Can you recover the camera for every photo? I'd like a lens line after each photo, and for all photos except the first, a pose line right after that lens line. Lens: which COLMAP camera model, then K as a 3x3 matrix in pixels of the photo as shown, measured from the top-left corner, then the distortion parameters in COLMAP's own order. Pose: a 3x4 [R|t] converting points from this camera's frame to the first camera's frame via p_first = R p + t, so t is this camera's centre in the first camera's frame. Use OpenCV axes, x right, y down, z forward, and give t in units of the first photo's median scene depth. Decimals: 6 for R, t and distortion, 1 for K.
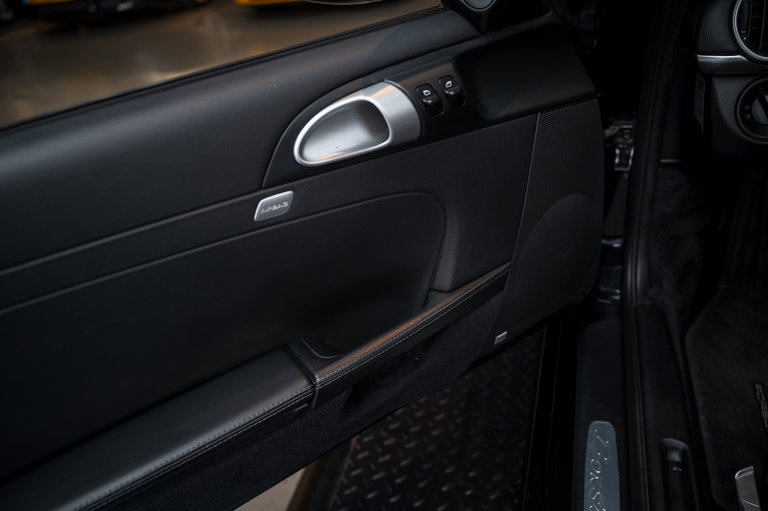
lens RADIAL K [[624.4, 0, 384.0], [0, 624.4, 255.5], [0, 0, 1]] dist [0.007883, 0.004189]
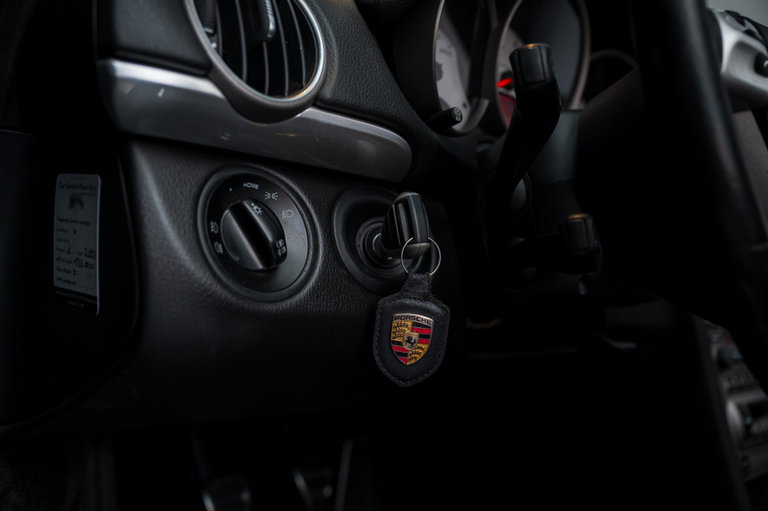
lens RADIAL K [[748.3, 0, 385.0], [0, 748.3, 238.7], [0, 0, 1]] dist [-0.001647, 0.007671]
pose [[0.476946, 0.158579, 0.864509, 0.206068], [0.323422, 0.882913, -0.340385, -0.024133], [-0.817264, 0.441946, 0.369814, 0.727321]]
